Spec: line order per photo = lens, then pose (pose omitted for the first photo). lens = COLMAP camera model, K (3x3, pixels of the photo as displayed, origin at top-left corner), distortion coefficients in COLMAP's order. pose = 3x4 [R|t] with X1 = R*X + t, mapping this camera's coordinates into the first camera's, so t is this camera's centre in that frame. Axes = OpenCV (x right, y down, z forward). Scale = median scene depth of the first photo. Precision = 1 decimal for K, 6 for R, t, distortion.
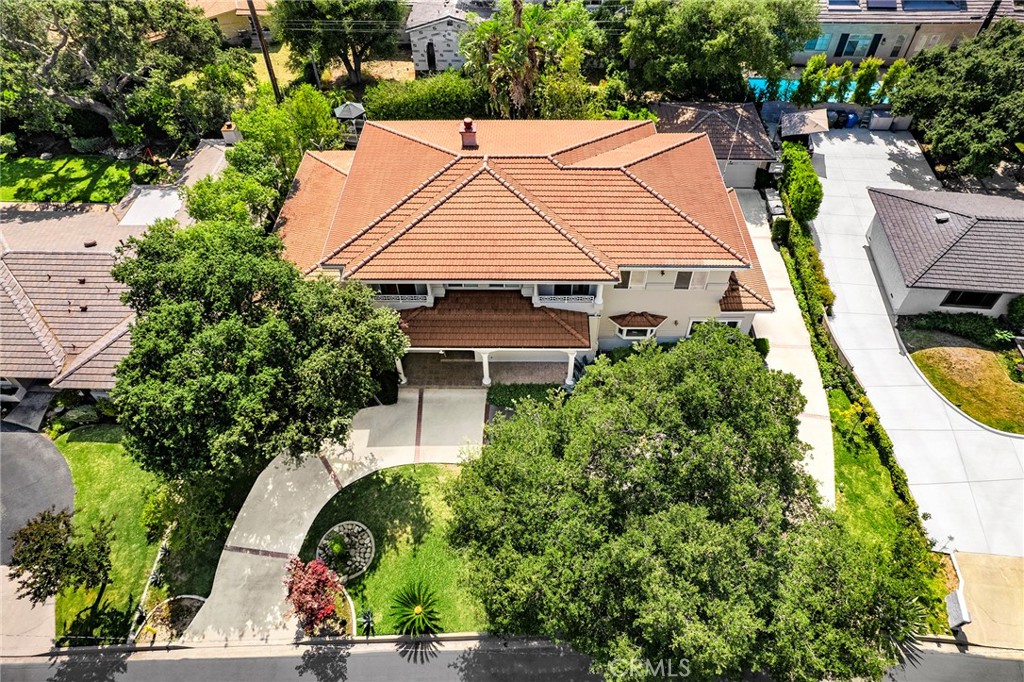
lens RADIAL K [[635.6, 0, 512.0], [0, 635.6, 341.0], [0, 0, 1]] dist [-0.003291, -0.000690]
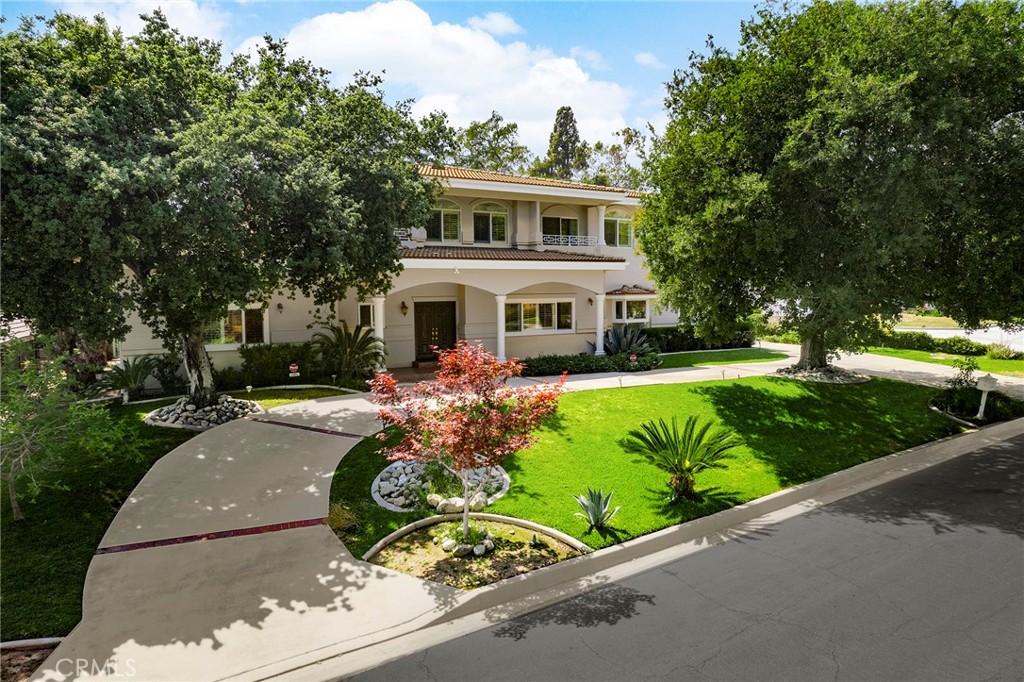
lens RADIAL K [[635.6, 0, 512.0], [0, 635.6, 341.0], [0, 0, 1]] dist [-0.003291, -0.000690]
pose [[0.863249, -0.052701, 0.502020, -0.450612], [0.415879, 0.637915, -0.648158, 0.591747], [-0.286088, 0.768301, 0.572597, 0.693641]]
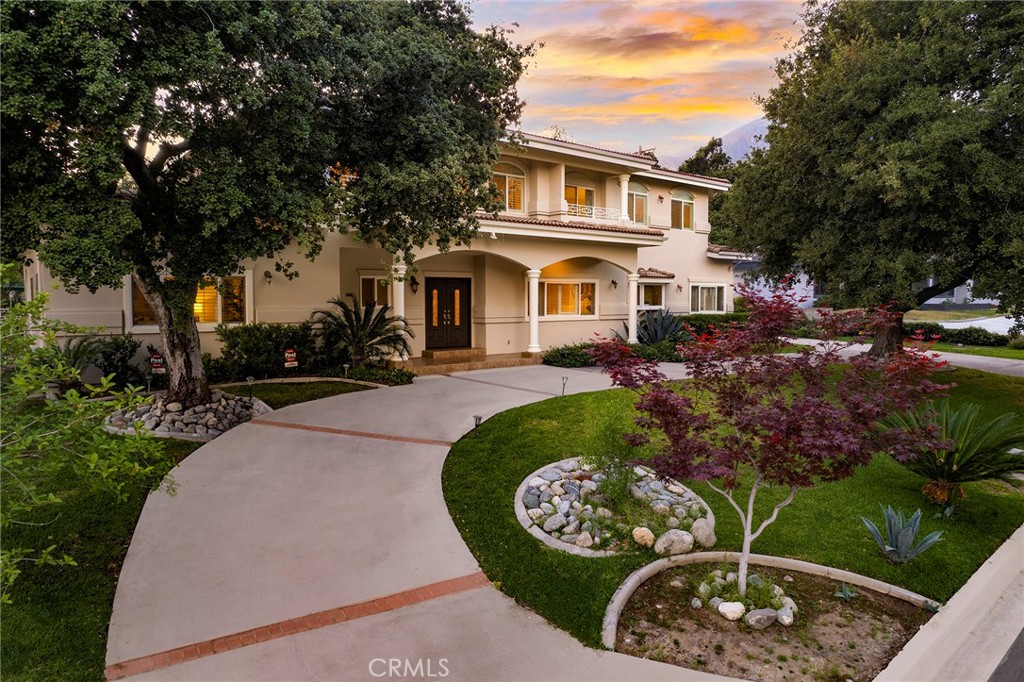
lens RADIAL K [[635.6, 0, 512.0], [0, 635.6, 341.0], [0, 0, 1]] dist [-0.003291, -0.000690]
pose [[0.772680, -0.048908, 0.632909, -0.498864], [0.514728, 0.631777, -0.579580, 0.449939], [-0.371511, 0.773606, 0.513336, 0.837272]]
